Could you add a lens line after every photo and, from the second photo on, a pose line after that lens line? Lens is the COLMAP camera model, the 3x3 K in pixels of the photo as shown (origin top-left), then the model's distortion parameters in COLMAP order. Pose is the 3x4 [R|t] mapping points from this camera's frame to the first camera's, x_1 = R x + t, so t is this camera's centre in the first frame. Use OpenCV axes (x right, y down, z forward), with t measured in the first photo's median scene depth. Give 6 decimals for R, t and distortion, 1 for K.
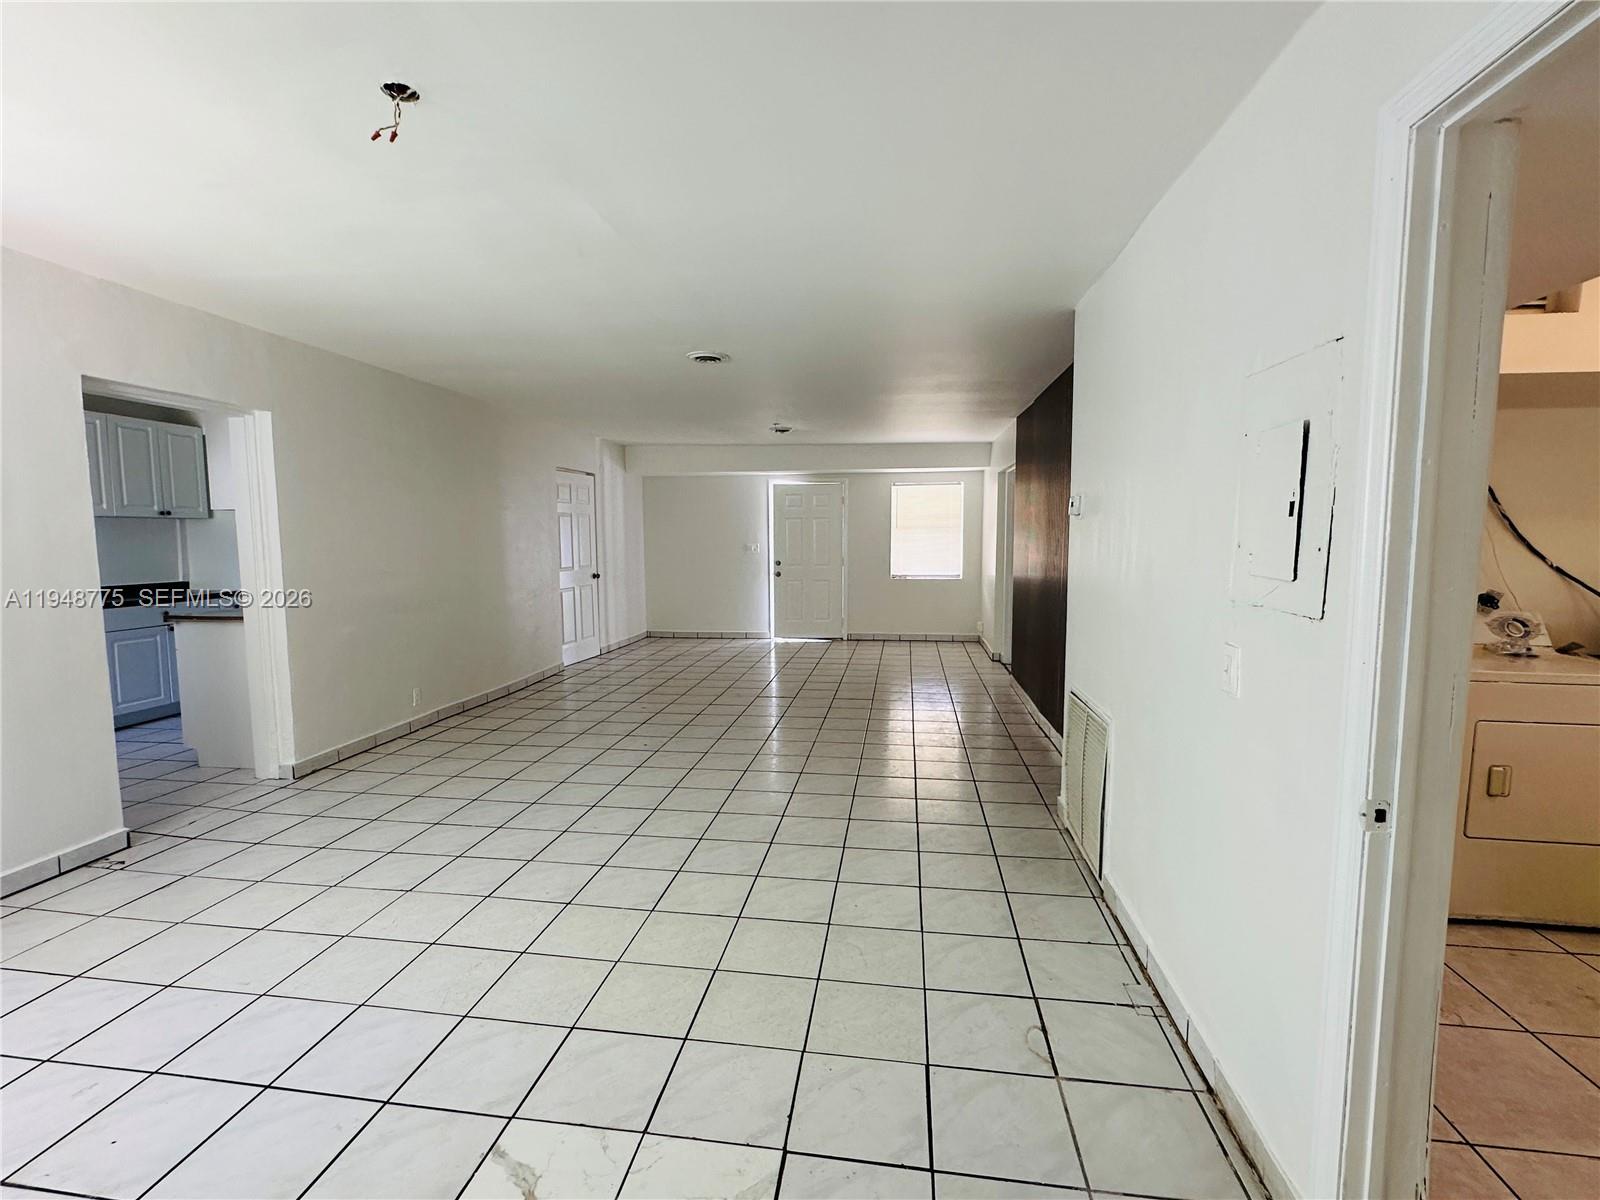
lens RADIAL K [[747.9, 0, 800.5], [0, 747.9, 603.1], [0, 0, 1]] dist [0.002523, 0.000693]
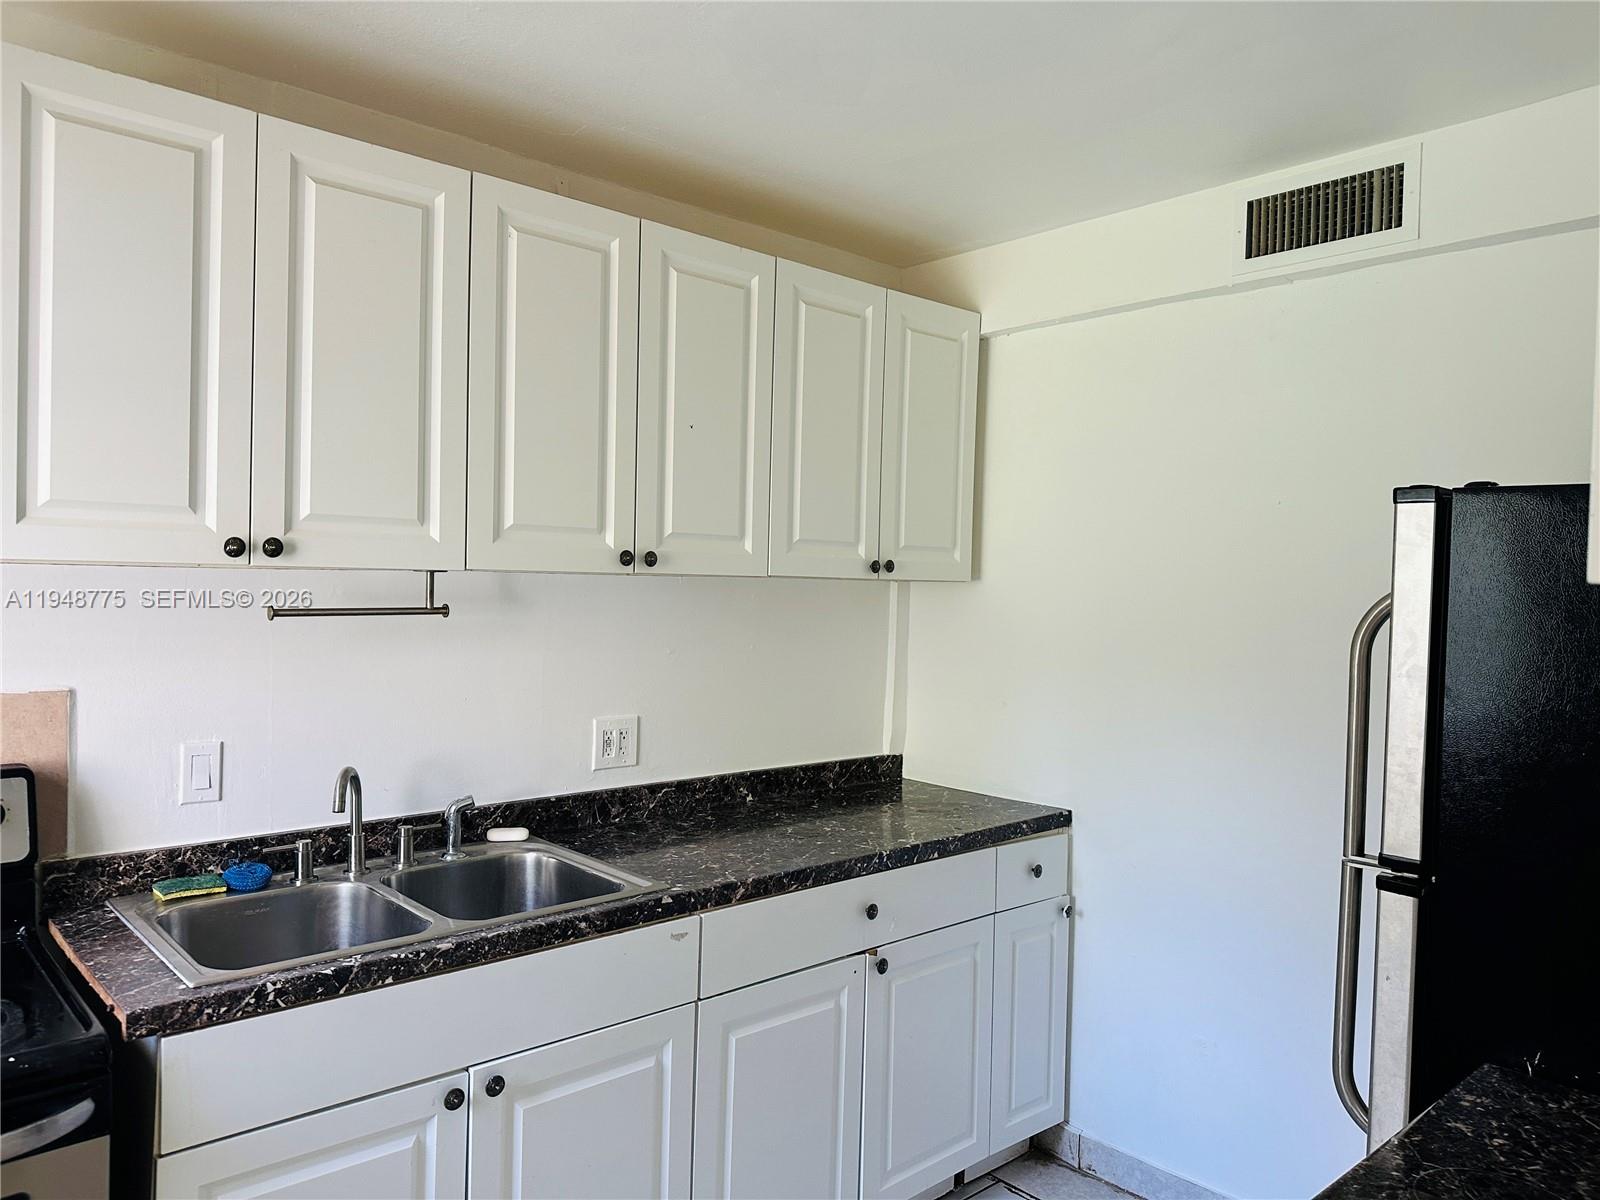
lens RADIAL K [[1139.5, 0, 801.0], [0, 1139.5, 600.9], [0, 0, 1]] dist [0.082108, -0.013706]
pose [[0.769222, 0.041696, -0.637620, -0.842246], [-0.087307, 0.995369, -0.040236, -0.123637], [0.632989, 0.086618, 0.769300, 0.902515]]
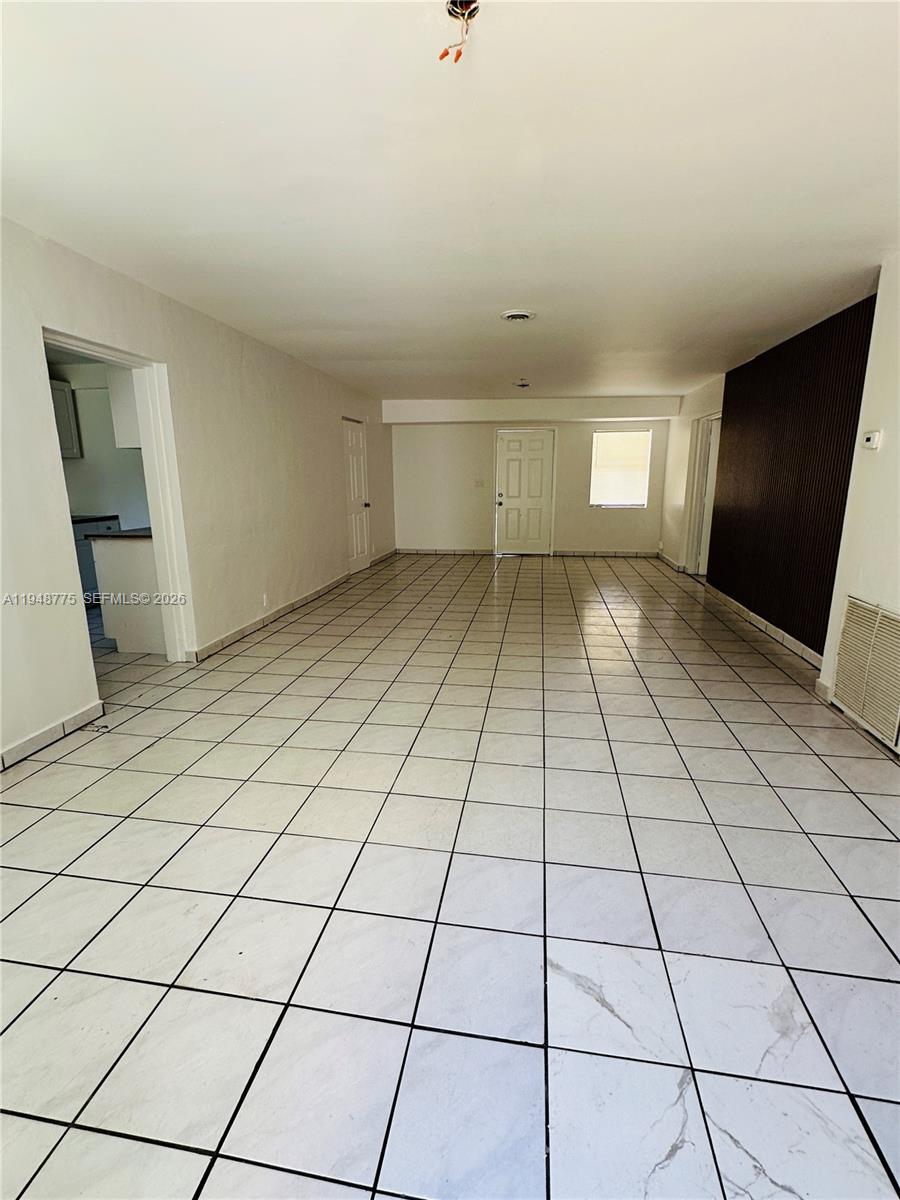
lens RADIAL K [[560.9, 0, 448.6], [0, 560.9, 597.7], [0, 0, 1]] dist [0.002523, 0.000693]
pose [[0.999914, 0.001673, -0.013000, -0.256448], [-0.000080, 0.992580, 0.121593, 0.008620], [0.013107, -0.121581, 0.992495, 0.069443]]
